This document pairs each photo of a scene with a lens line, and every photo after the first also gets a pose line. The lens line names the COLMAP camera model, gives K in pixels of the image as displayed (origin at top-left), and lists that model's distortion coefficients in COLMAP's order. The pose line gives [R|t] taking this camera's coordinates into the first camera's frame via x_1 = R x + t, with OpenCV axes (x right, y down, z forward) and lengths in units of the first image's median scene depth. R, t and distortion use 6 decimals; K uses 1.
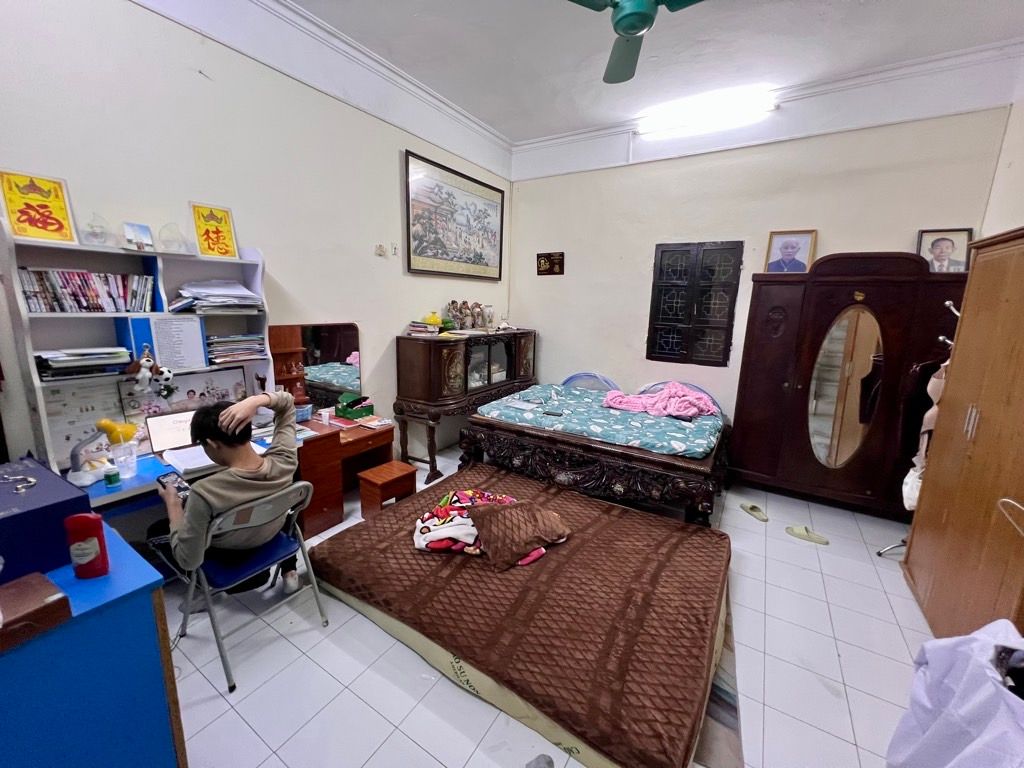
lens RADIAL K [[408.3, 0, 509.9], [0, 408.3, 381.5], [0, 0, 1]] dist [-0.003163, 0.000320]
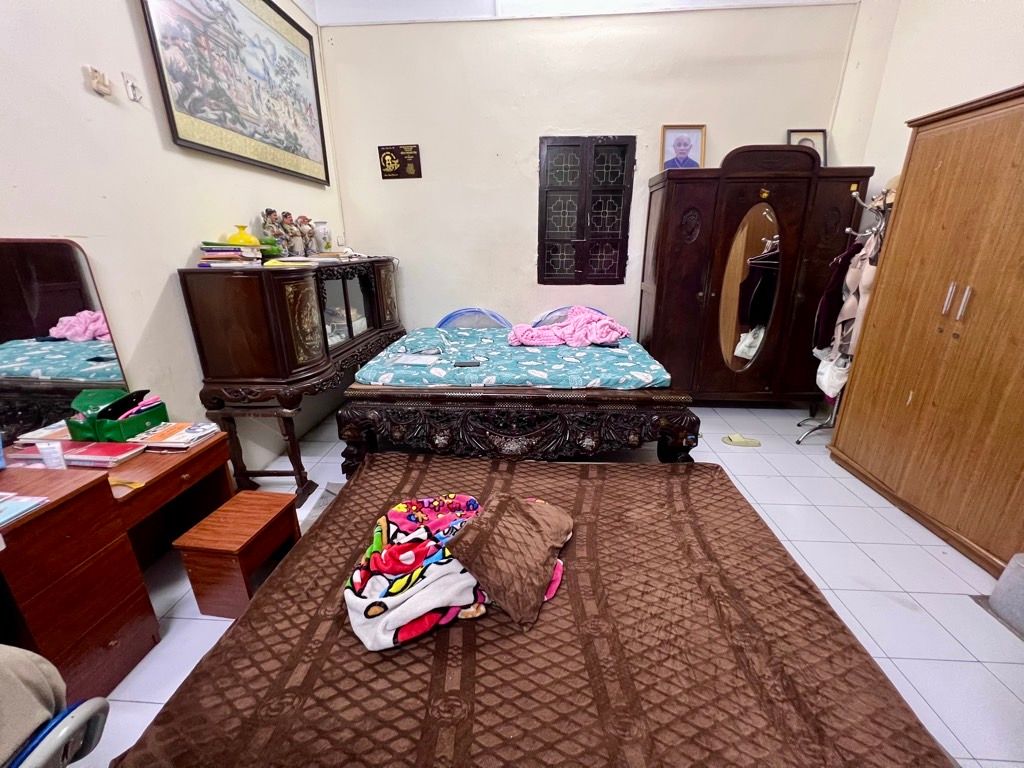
lens RADIAL K [[408.3, 0, 509.9], [0, 408.3, 381.5], [0, 0, 1]] dist [-0.003163, 0.000320]
pose [[0.879356, -0.181401, 0.440257, -0.168844], [0.120896, 0.979349, 0.162051, -0.000374], [-0.460561, -0.089275, 0.883127, 0.335302]]
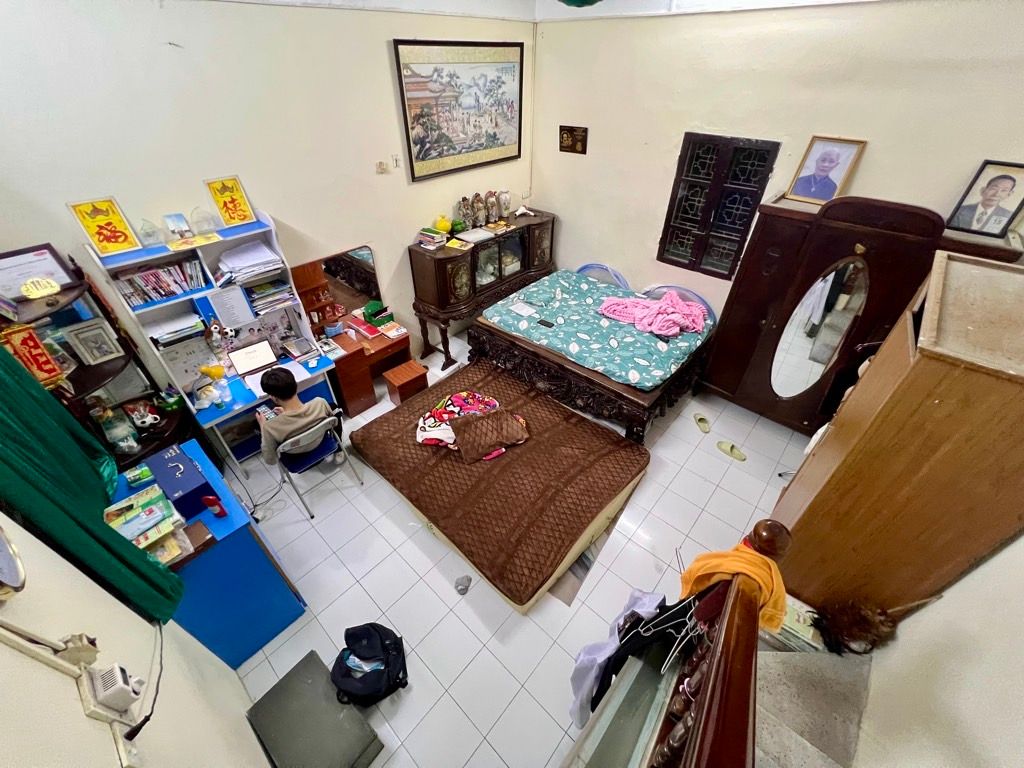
lens RADIAL K [[408.3, 0, 509.9], [0, 408.3, 381.5], [0, 0, 1]] dist [-0.003163, 0.000320]
pose [[0.983975, 0.090260, -0.153777, 0.211363], [-0.009840, 0.888590, 0.458598, -0.318962], [0.178037, -0.449735, 0.875238, -0.087799]]
